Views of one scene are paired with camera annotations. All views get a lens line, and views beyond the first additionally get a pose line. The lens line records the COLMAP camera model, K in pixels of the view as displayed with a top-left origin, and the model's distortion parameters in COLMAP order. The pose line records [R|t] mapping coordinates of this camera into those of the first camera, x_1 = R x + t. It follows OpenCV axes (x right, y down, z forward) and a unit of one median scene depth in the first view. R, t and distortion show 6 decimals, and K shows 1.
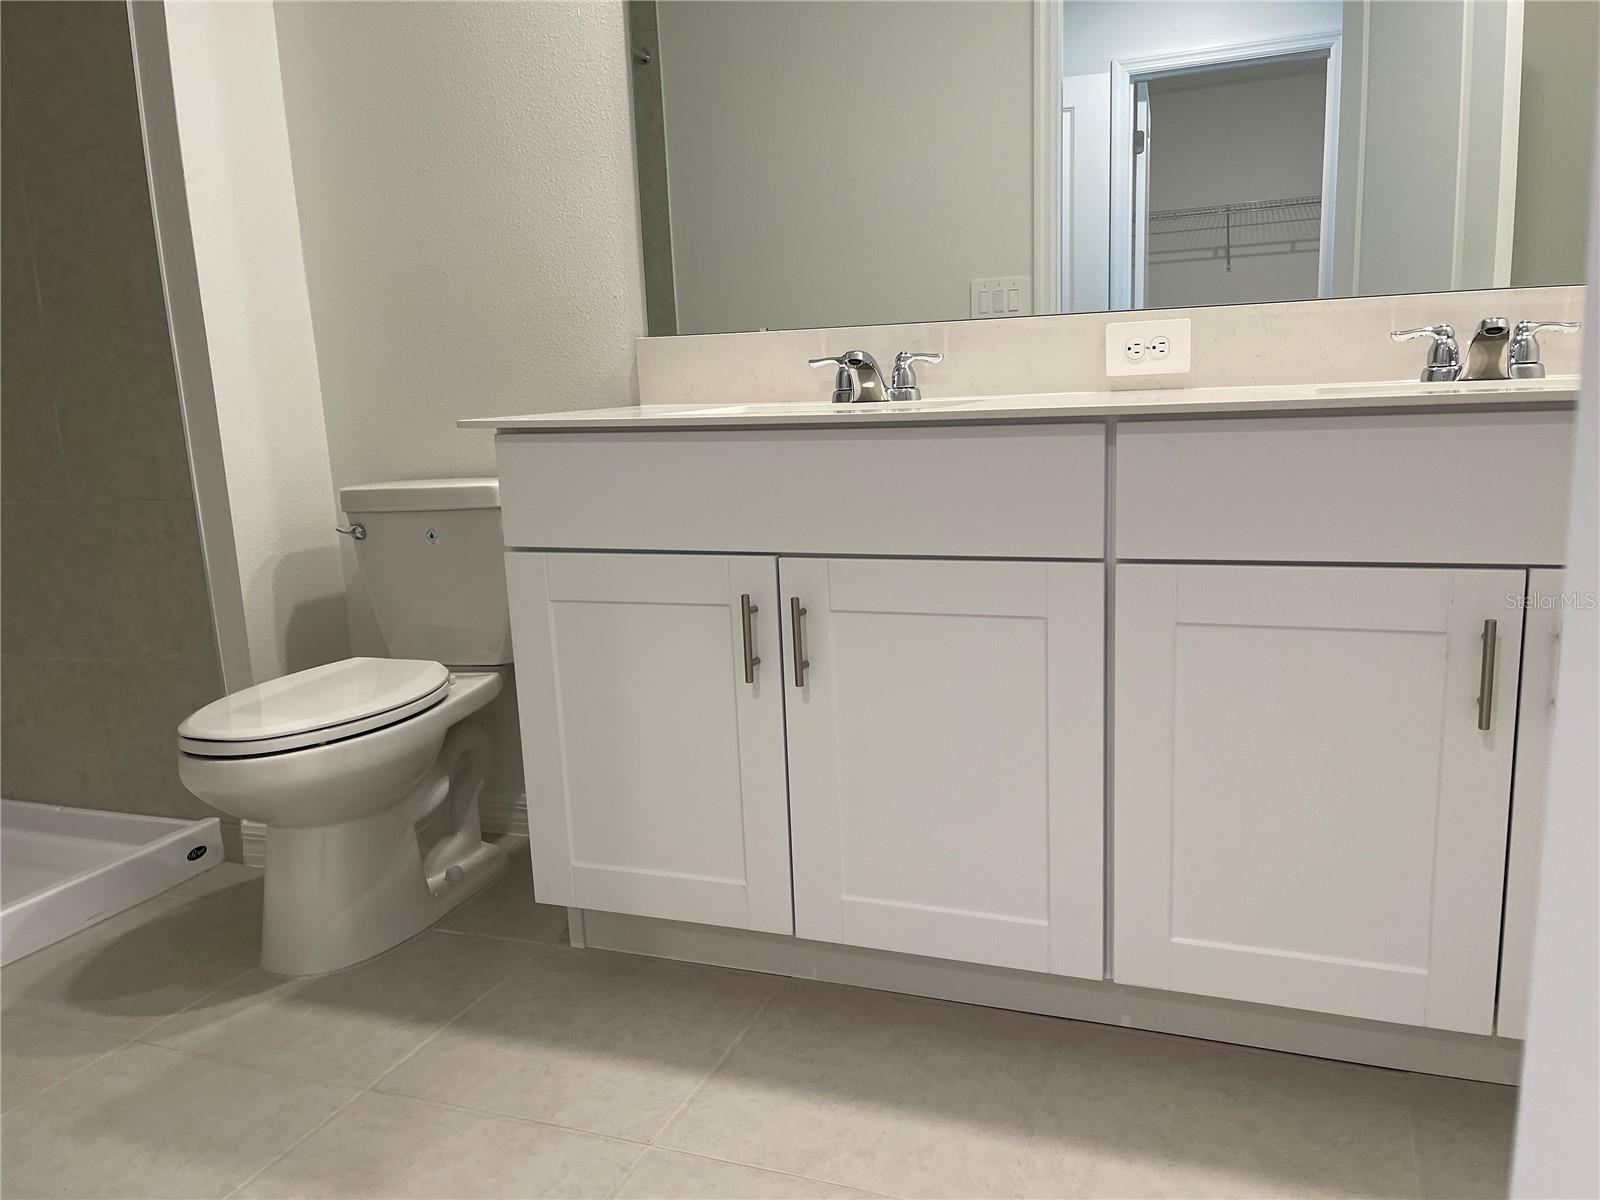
lens RADIAL K [[1221.3, 0, 806.7], [0, 1221.3, 615.8], [0, 0, 1]] dist [0.038257, -0.038276]
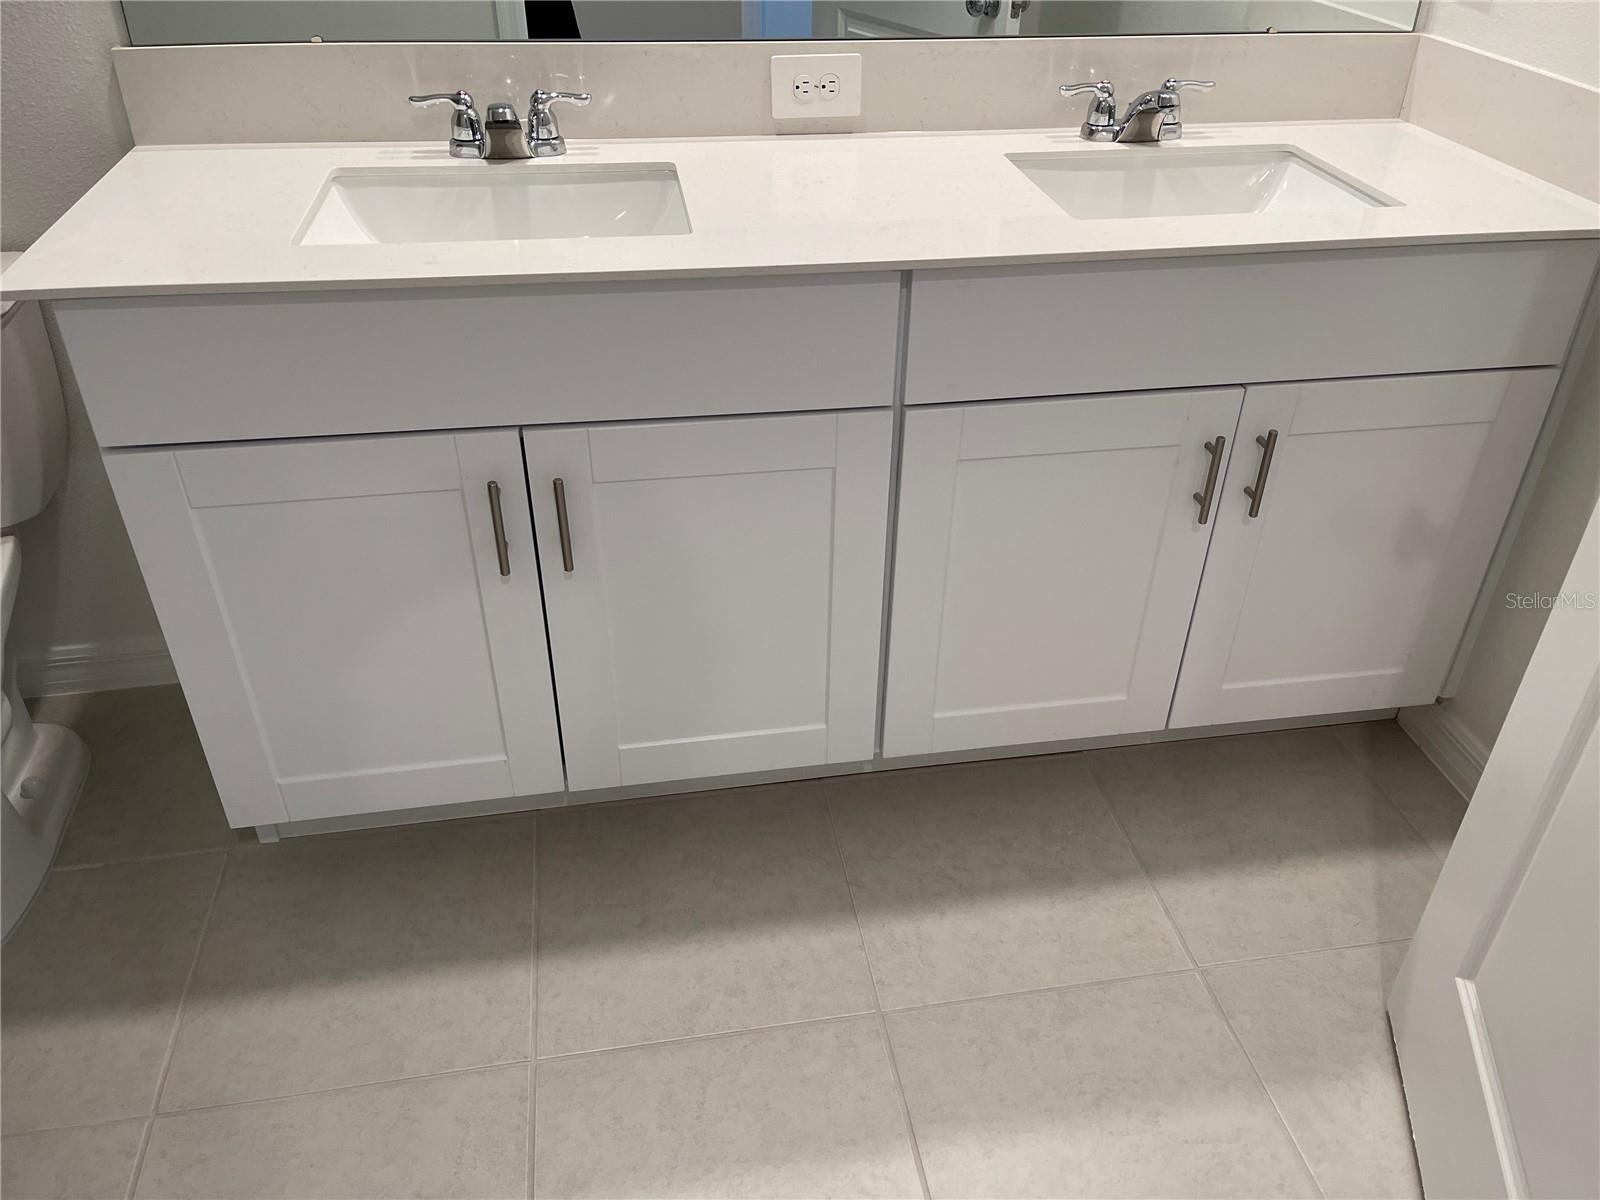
lens RADIAL K [[1221.3, 0, 813.6], [0, 1221.3, 607.9], [0, 0, 1]] dist [0.038257, -0.038276]
pose [[0.851217, -0.248700, 0.462145, -0.270590], [0.051316, 0.915810, 0.398319, -0.260422], [-0.522299, -0.315340, 0.792316, 0.188973]]
